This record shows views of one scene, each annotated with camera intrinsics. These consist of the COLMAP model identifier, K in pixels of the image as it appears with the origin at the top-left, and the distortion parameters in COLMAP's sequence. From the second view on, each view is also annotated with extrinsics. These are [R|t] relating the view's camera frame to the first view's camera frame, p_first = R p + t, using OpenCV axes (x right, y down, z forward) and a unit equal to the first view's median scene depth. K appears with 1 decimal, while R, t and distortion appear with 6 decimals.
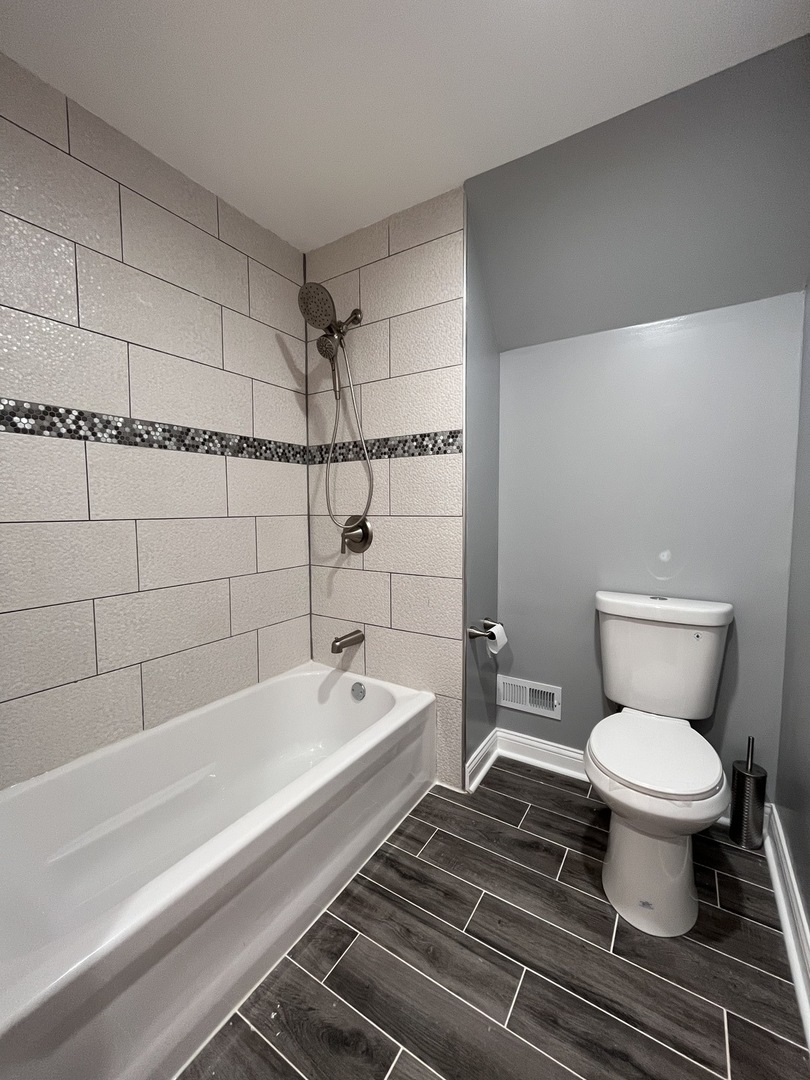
lens RADIAL K [[461.4, 0, 406.0], [0, 461.4, 540.4], [0, 0, 1]] dist [0.000055, 0.000277]
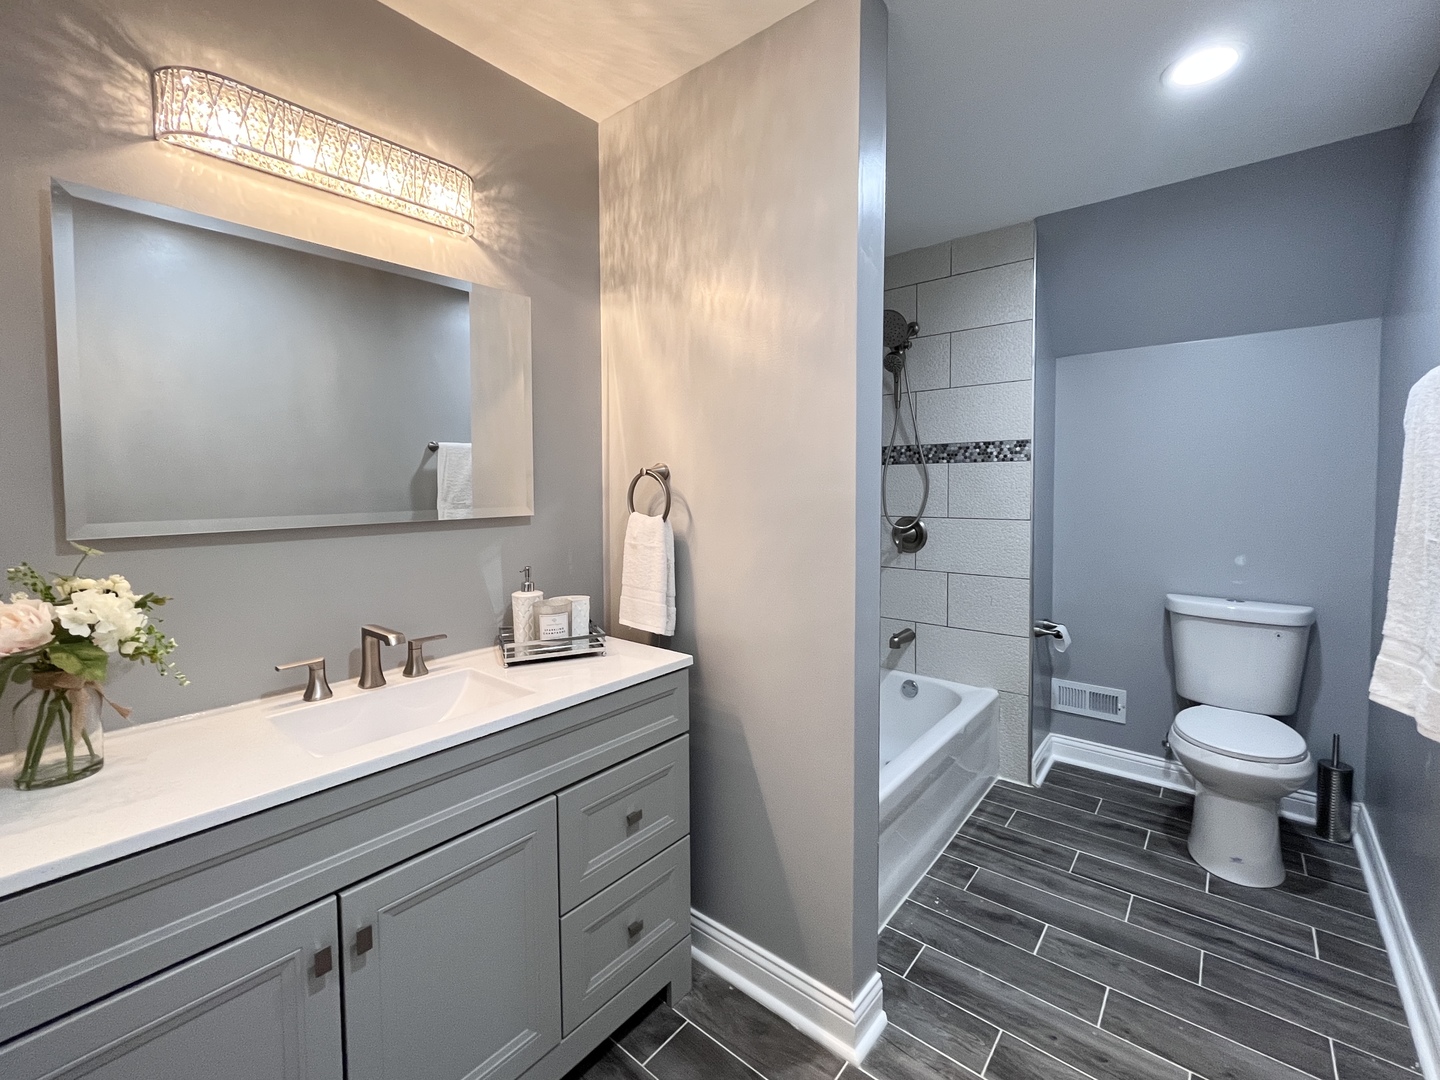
lens RADIAL K [[615.2, 0, 749.1], [0, 615.2, 512.4], [0, 0, 1]] dist [0.000055, 0.000277]
pose [[0.991829, 0.004436, -0.127498, -0.353618], [-0.009025, 0.999331, -0.035438, -0.014171], [0.127255, 0.036299, 0.991206, -0.508088]]
